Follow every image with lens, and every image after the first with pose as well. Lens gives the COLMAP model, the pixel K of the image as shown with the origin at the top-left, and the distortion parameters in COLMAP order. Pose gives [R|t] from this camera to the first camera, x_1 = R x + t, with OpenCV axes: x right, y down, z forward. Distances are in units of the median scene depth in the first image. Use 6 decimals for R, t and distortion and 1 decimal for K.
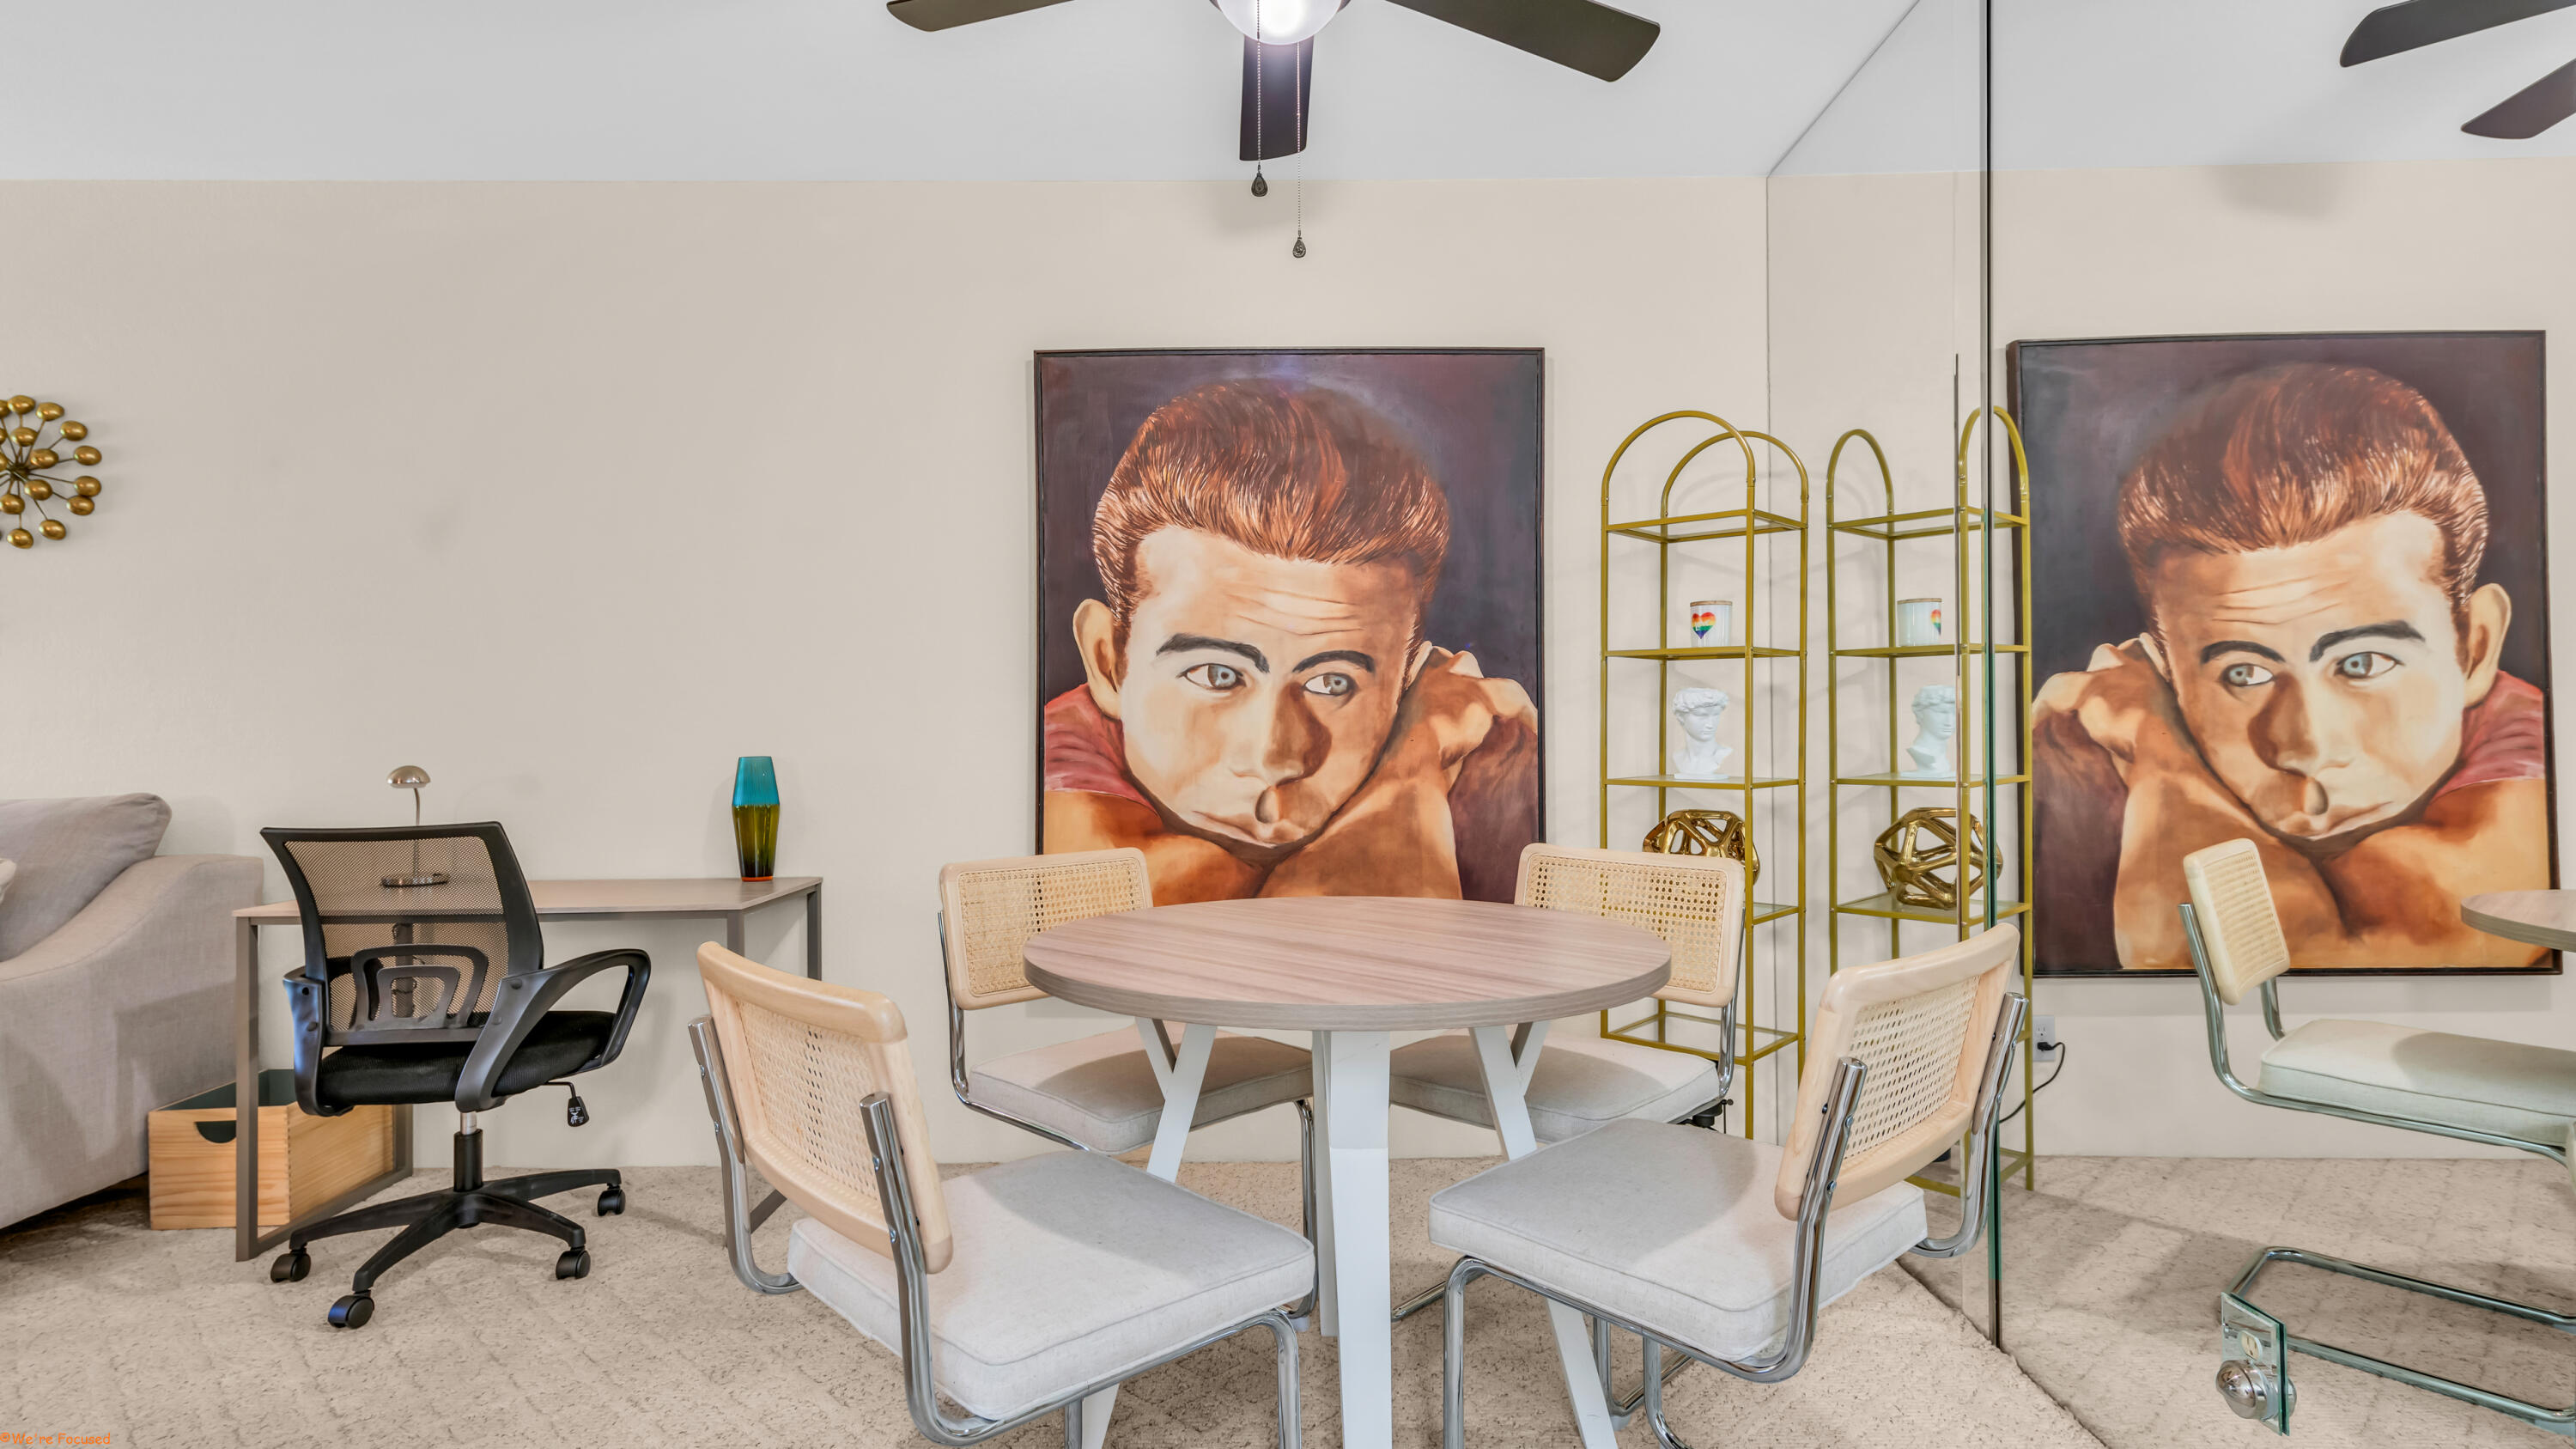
lens RADIAL K [[1247.5, 0, 1265.6], [0, 1247.5, 726.8], [0, 0, 1]] dist [0.029268, -0.018024]
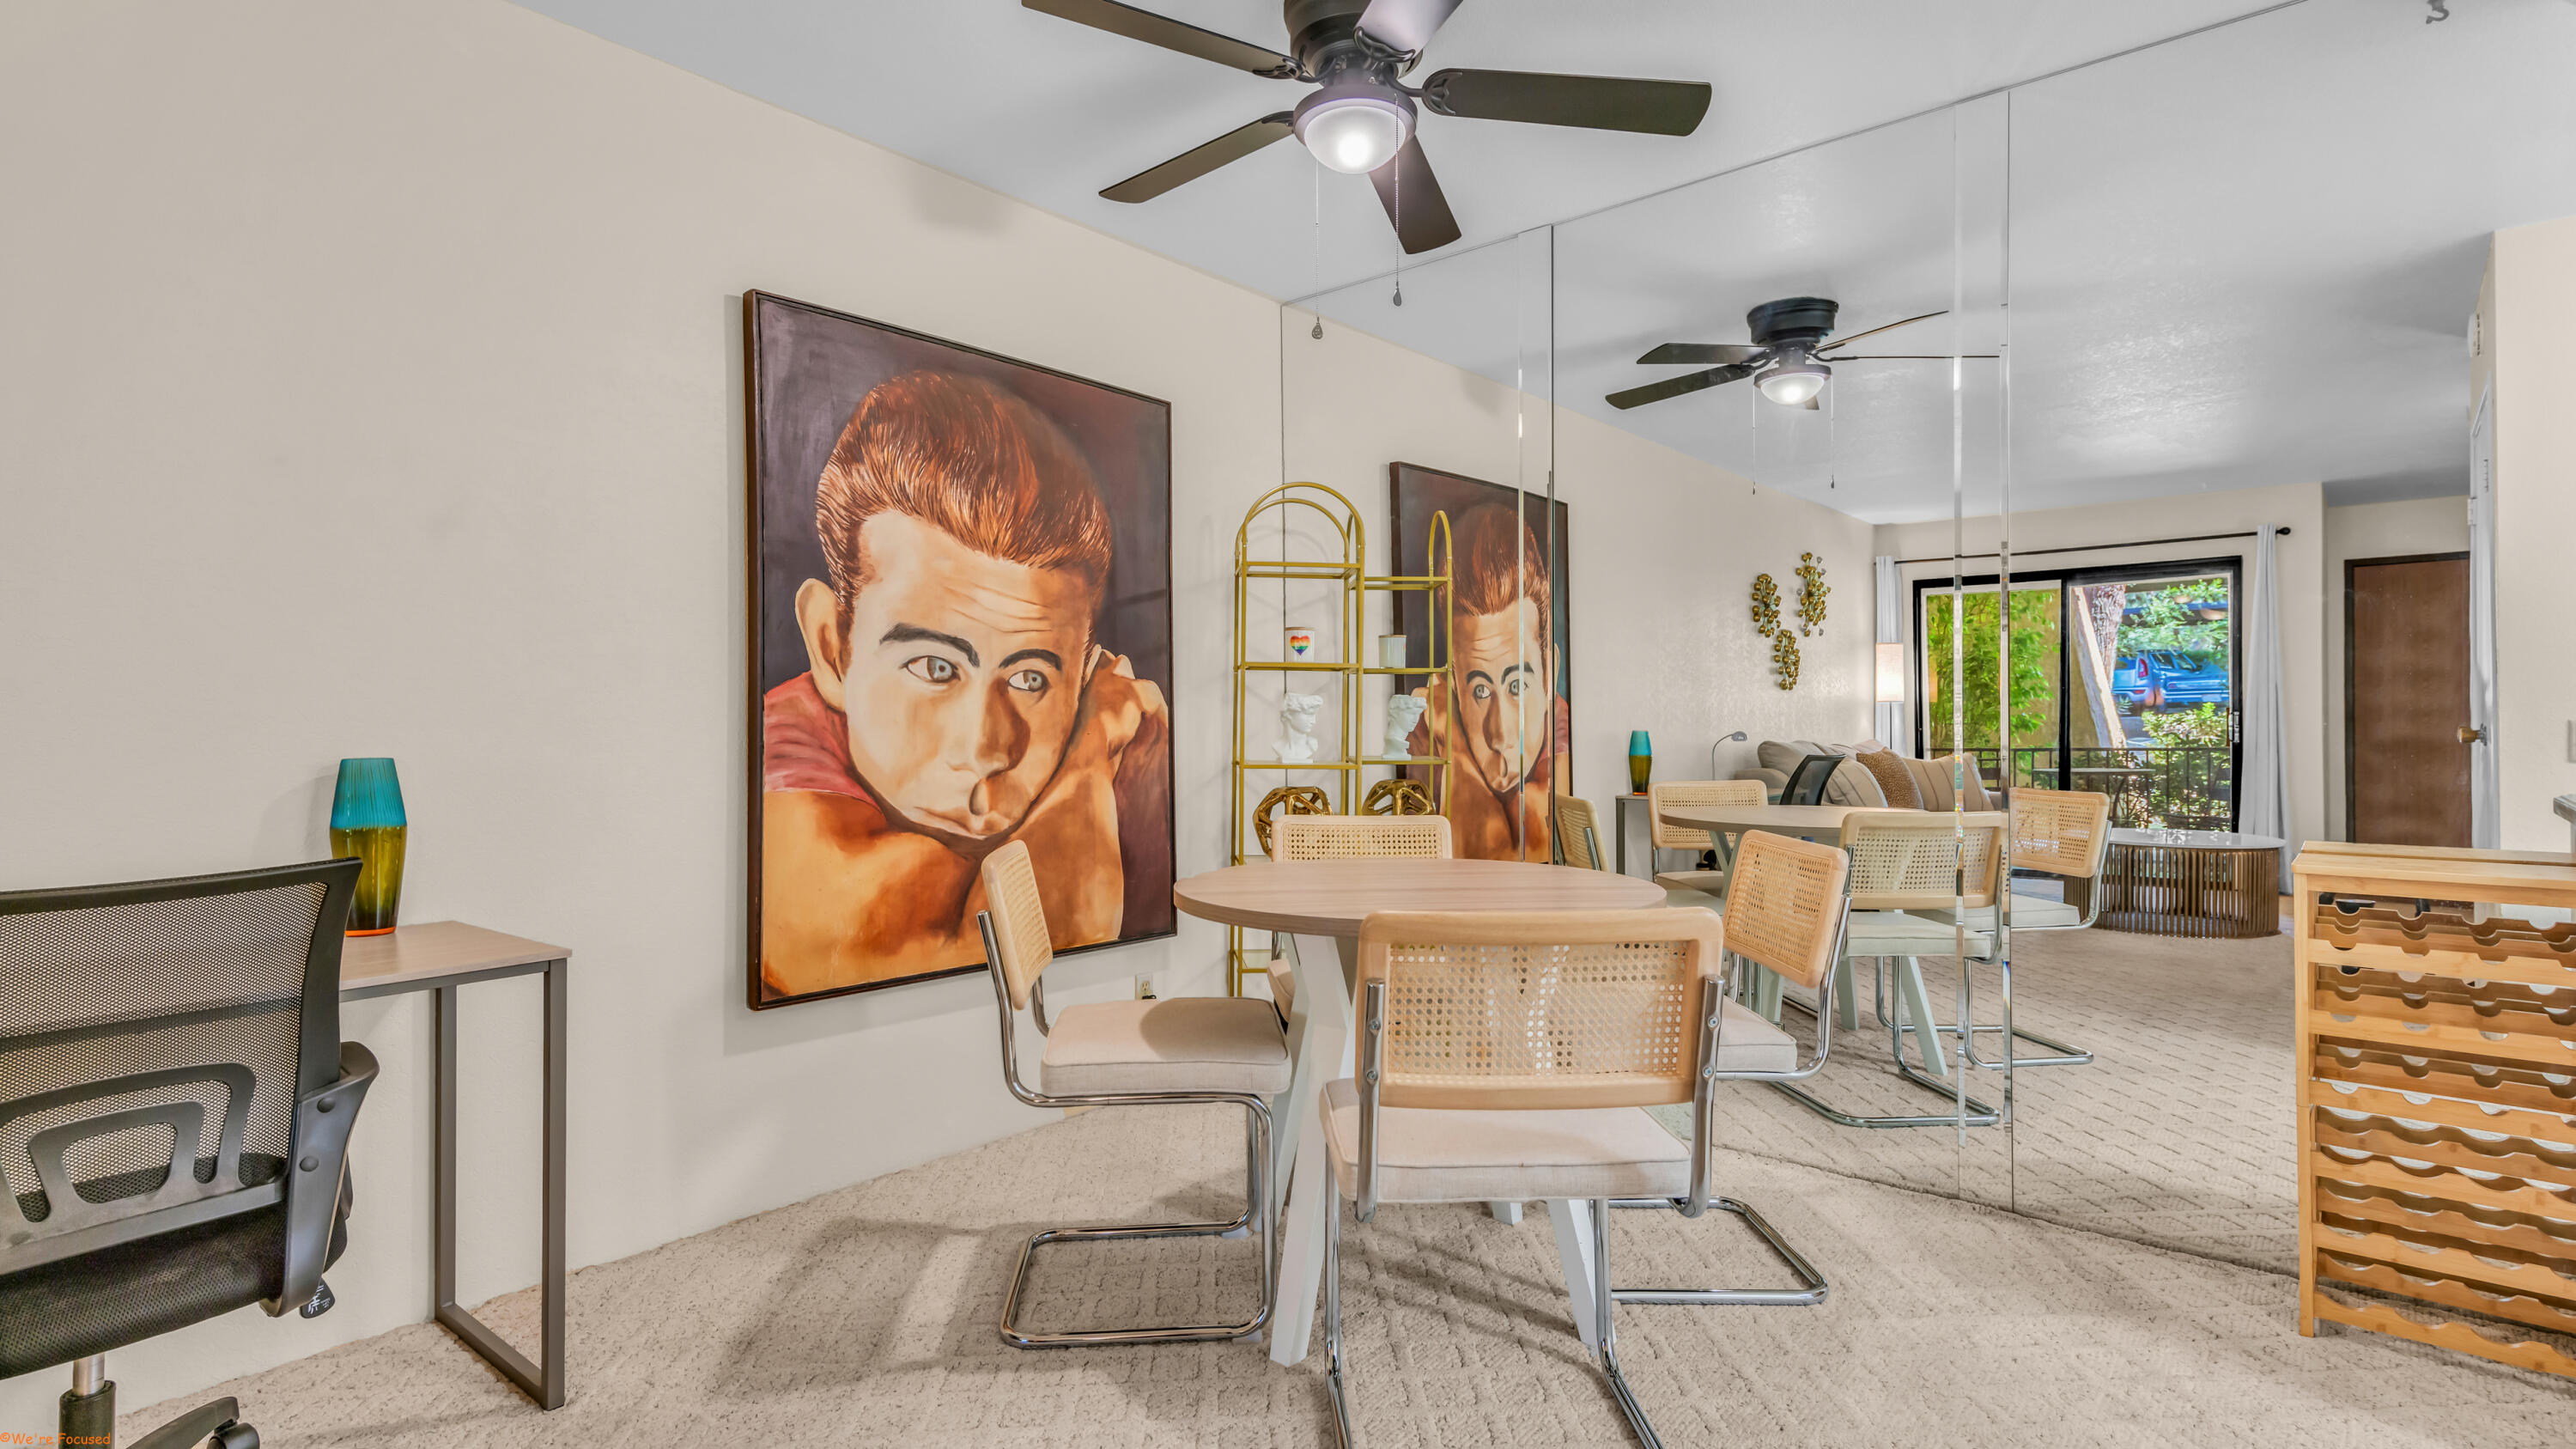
lens RADIAL K [[1247.5, 0, 1265.6], [0, 1247.5, 726.8], [0, 0, 1]] dist [0.029268, -0.018024]
pose [[0.659404, 0.002137, 0.751786, -0.608503], [-0.001852, 0.999998, -0.001218, 0.005819], [-0.751787, -0.000589, 0.659406, 0.152942]]
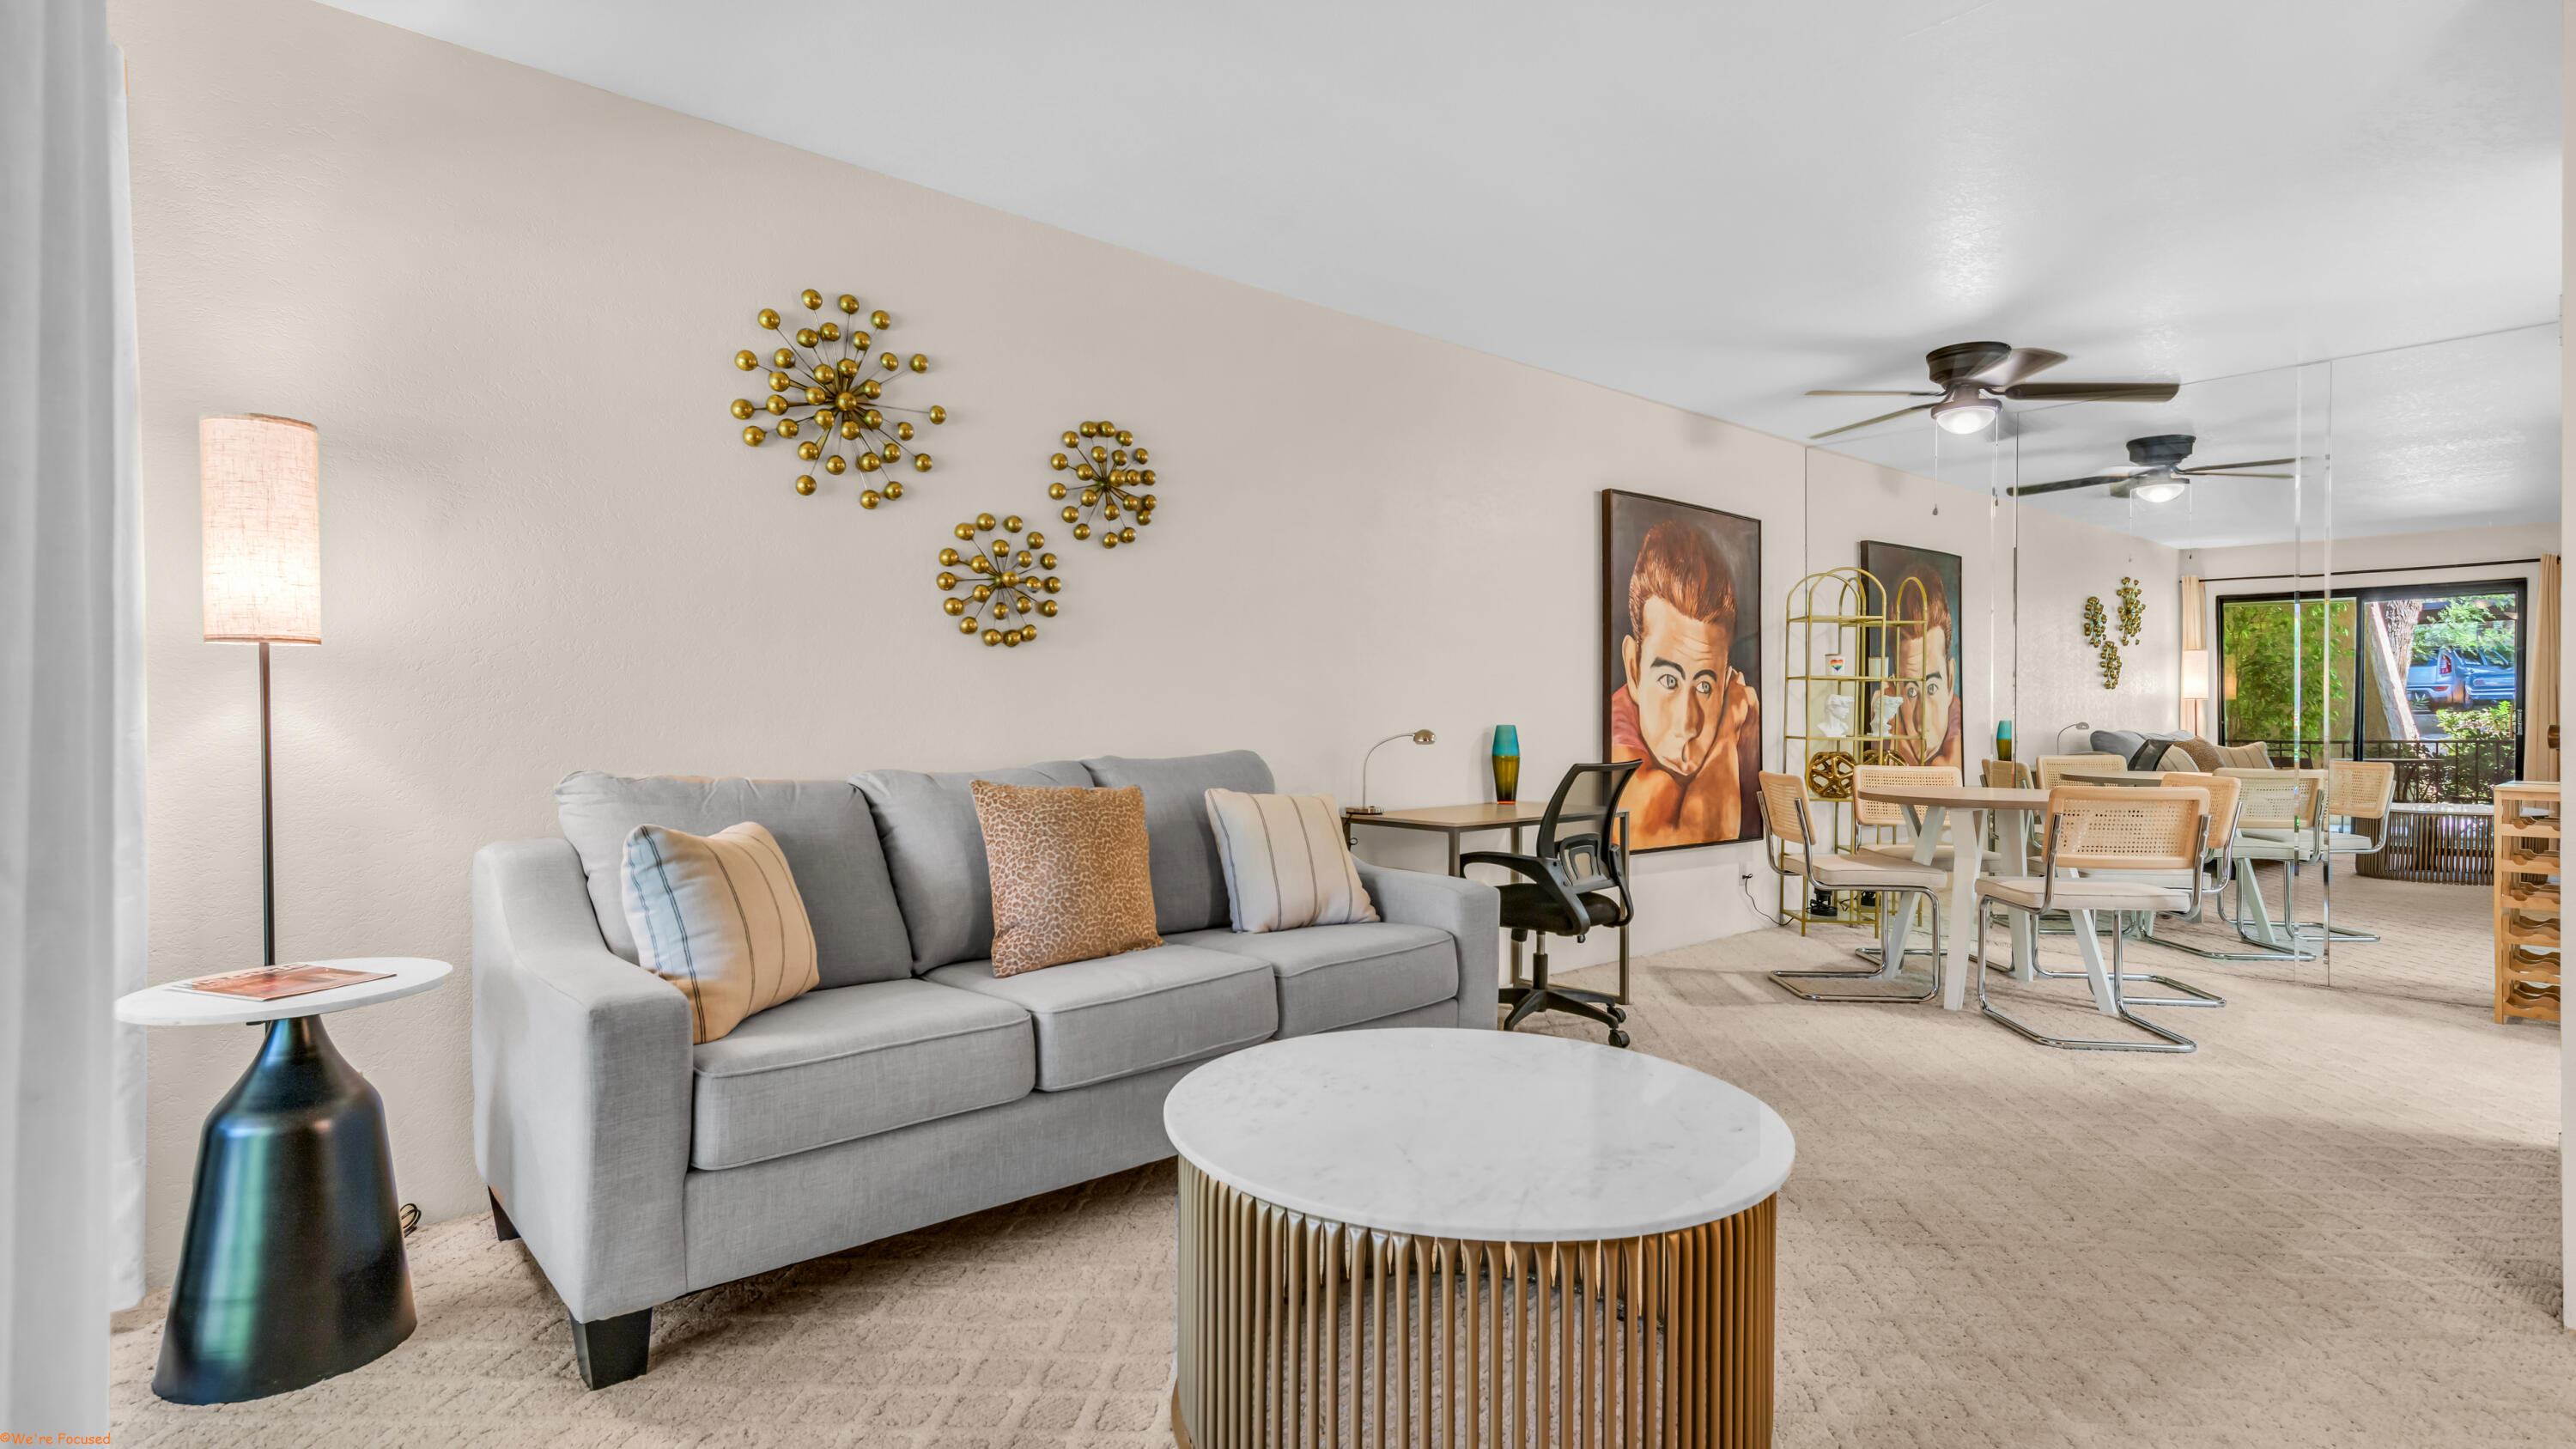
lens RADIAL K [[1247.5, 0, 1265.6], [0, 1247.5, 726.8], [0, 0, 1]] dist [0.029268, -0.018024]
pose [[0.761617, 0.003166, 0.648019, -1.655698], [-0.008834, 0.999946, 0.005497, 0.020164], [-0.647967, -0.009911, 0.761604, -0.000239]]
